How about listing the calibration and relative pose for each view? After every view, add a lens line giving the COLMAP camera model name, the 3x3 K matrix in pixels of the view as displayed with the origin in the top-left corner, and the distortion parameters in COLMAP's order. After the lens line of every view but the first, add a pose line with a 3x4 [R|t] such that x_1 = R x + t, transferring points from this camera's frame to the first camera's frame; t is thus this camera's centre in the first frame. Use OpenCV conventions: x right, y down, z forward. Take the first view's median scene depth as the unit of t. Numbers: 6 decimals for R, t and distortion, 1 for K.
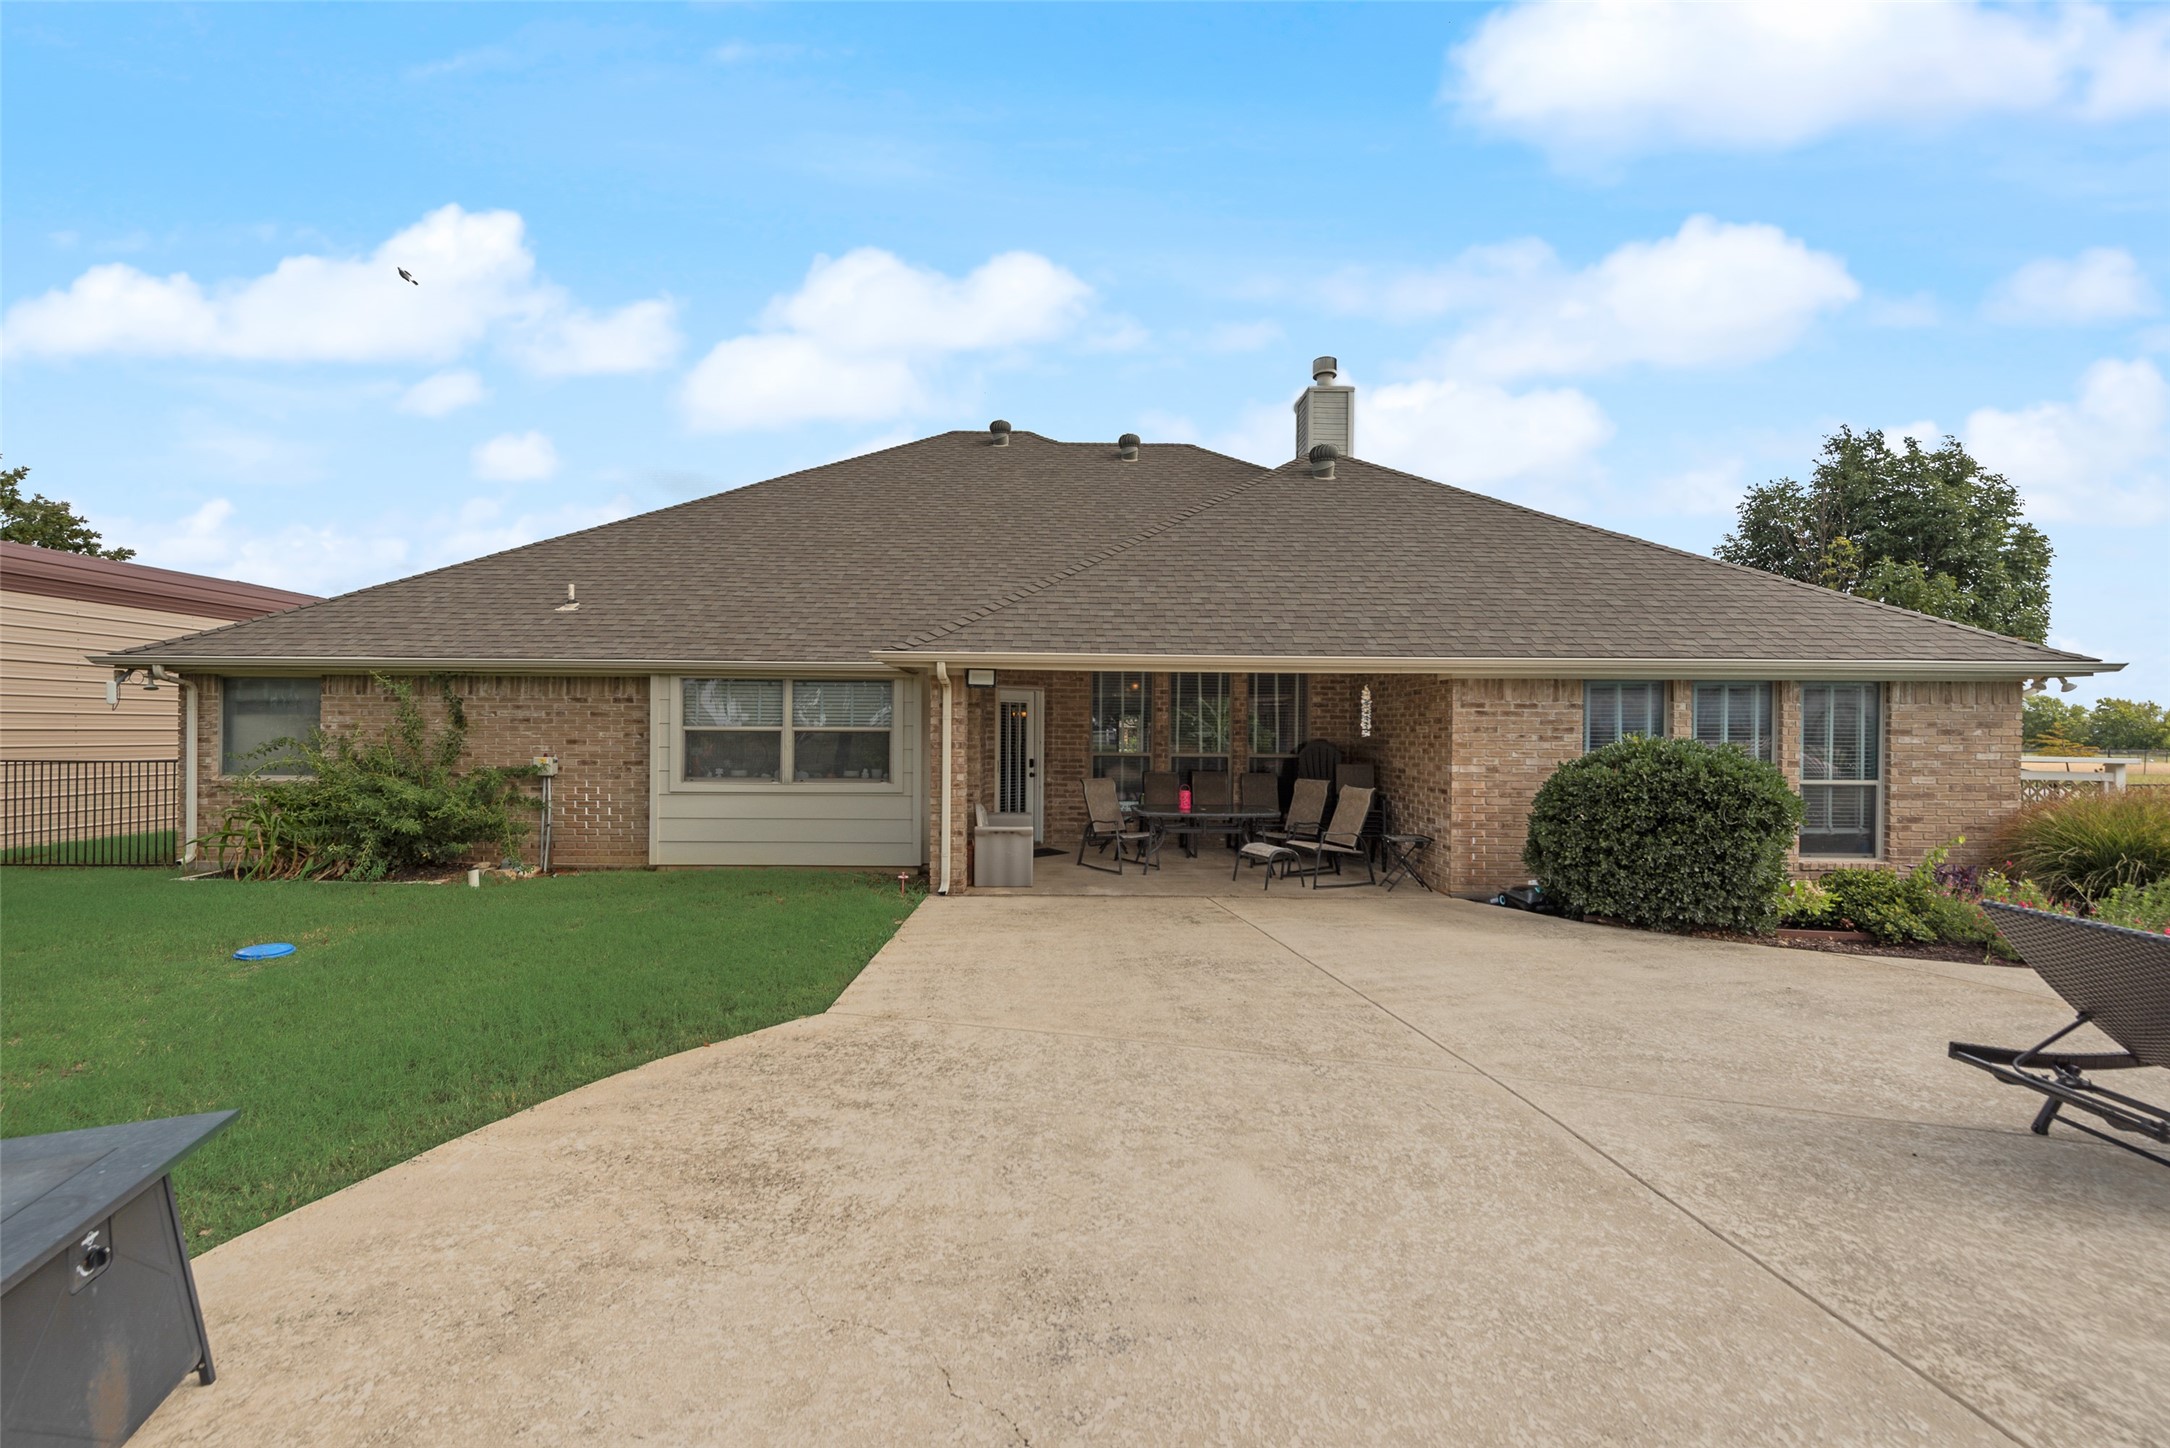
lens RADIAL K [[847.5, 0, 1075.6], [0, 847.5, 734.0], [0, 0, 1]] dist [0.014102, -0.006630]
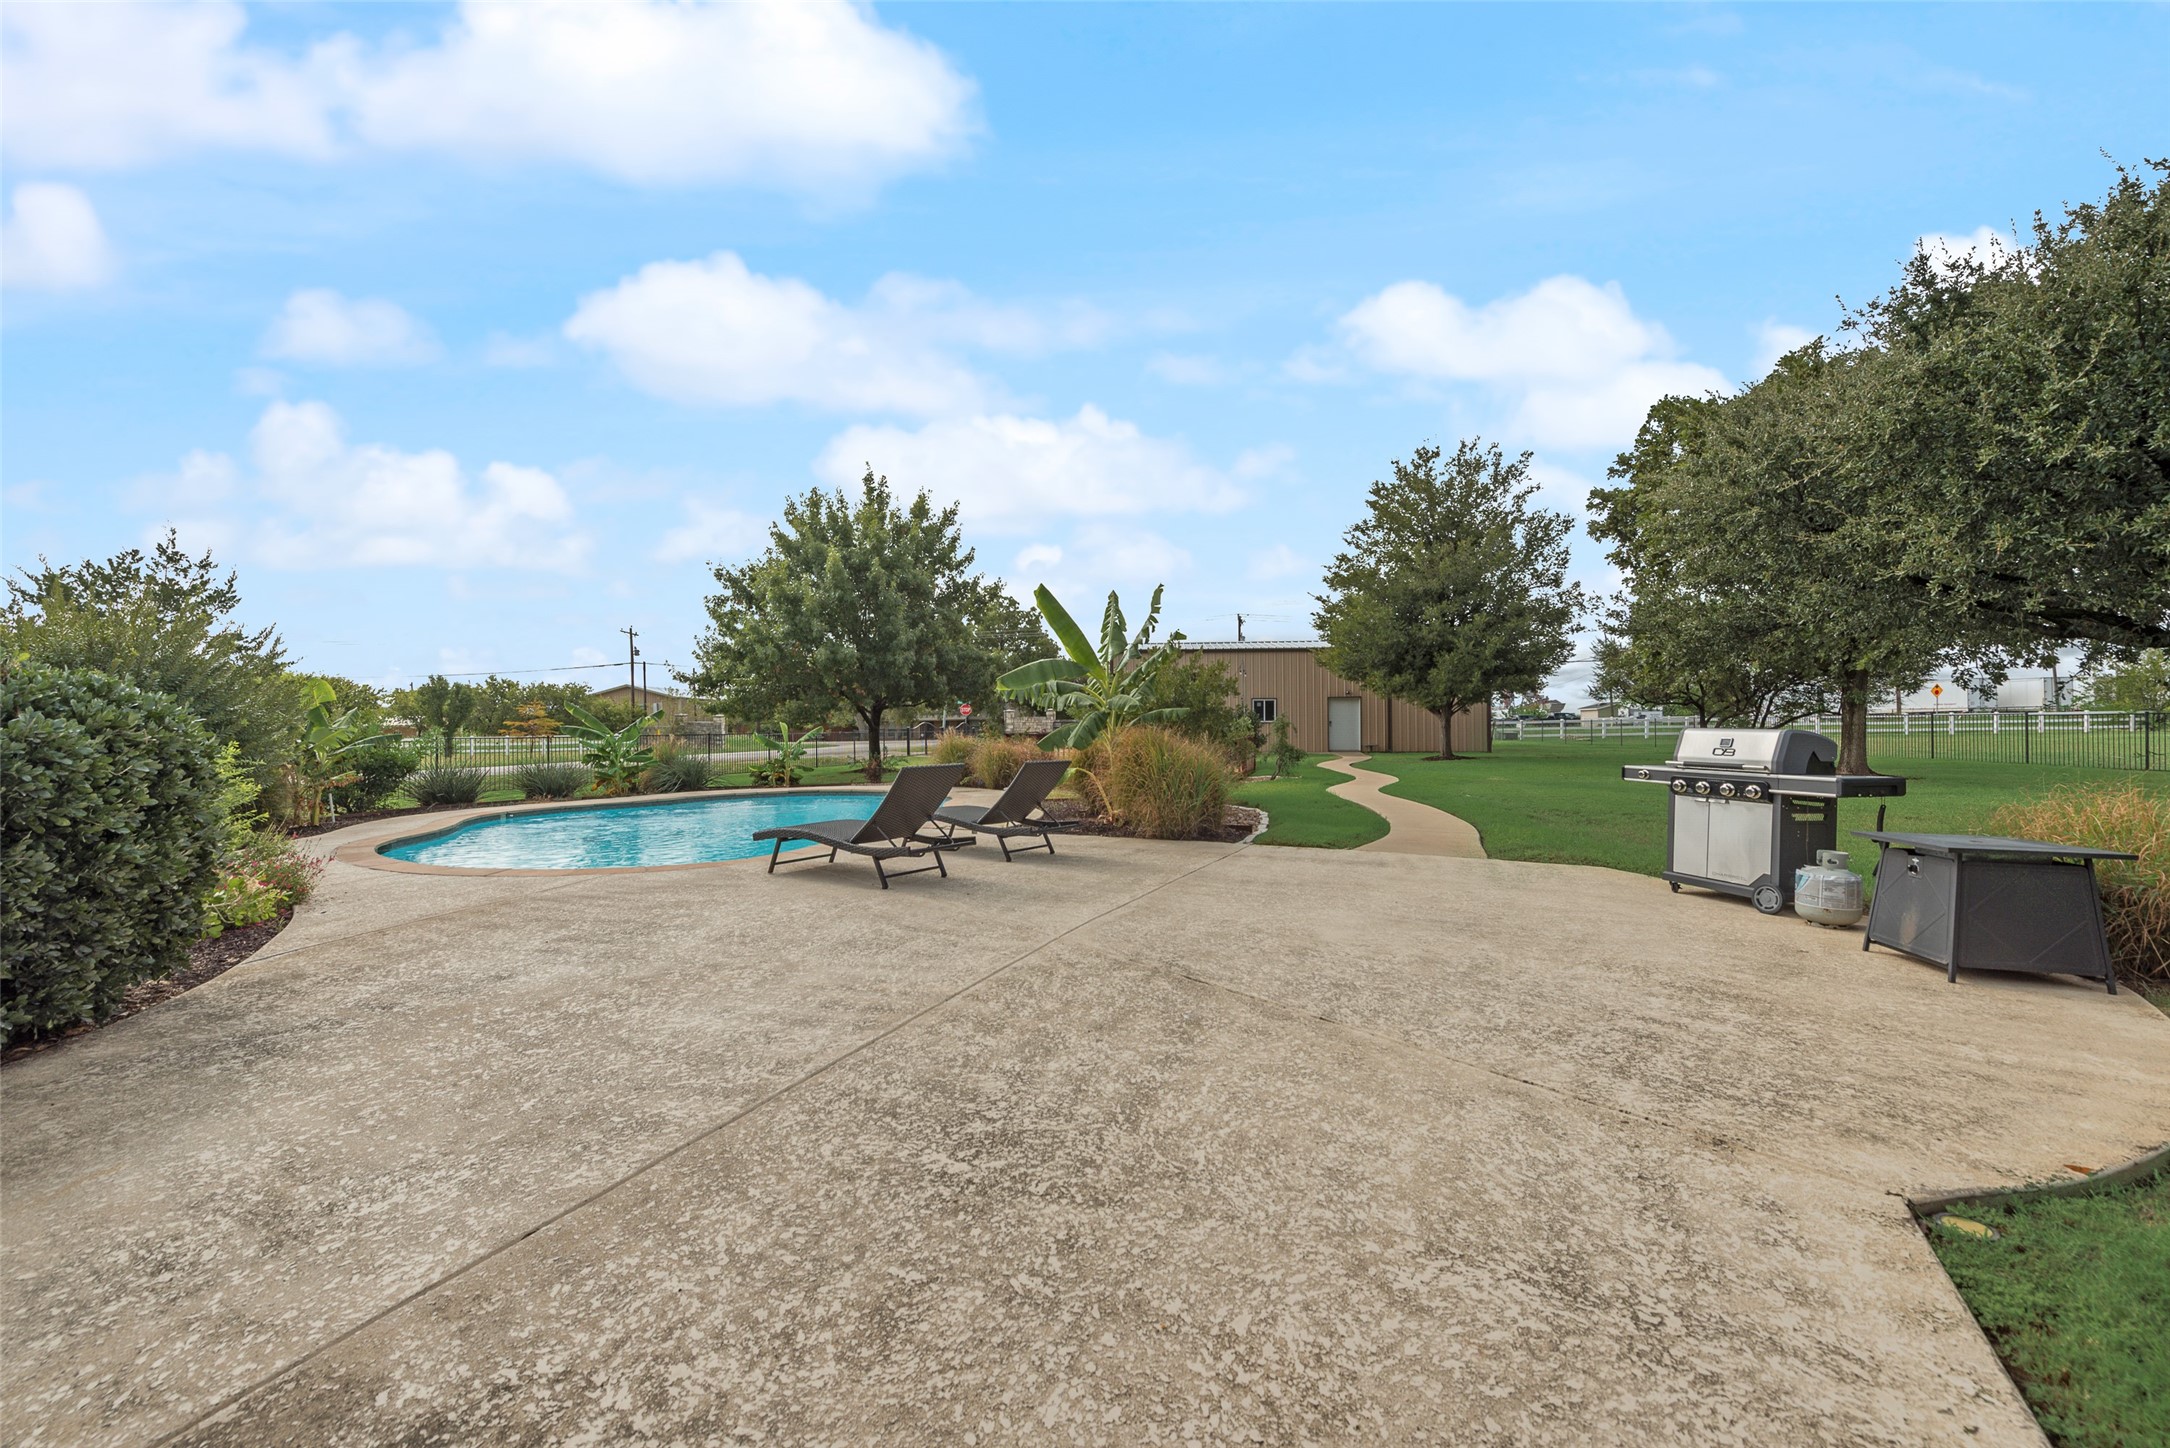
lens RADIAL K [[847.5, 0, 1075.6], [0, 847.5, 734.0], [0, 0, 1]] dist [0.014102, -0.006630]
pose [[-0.843708, -0.004758, 0.536781, -0.190361], [0.006042, 0.999813, 0.018359, 0.074176], [-0.536768, 0.018733, -0.843522, 1.891449]]
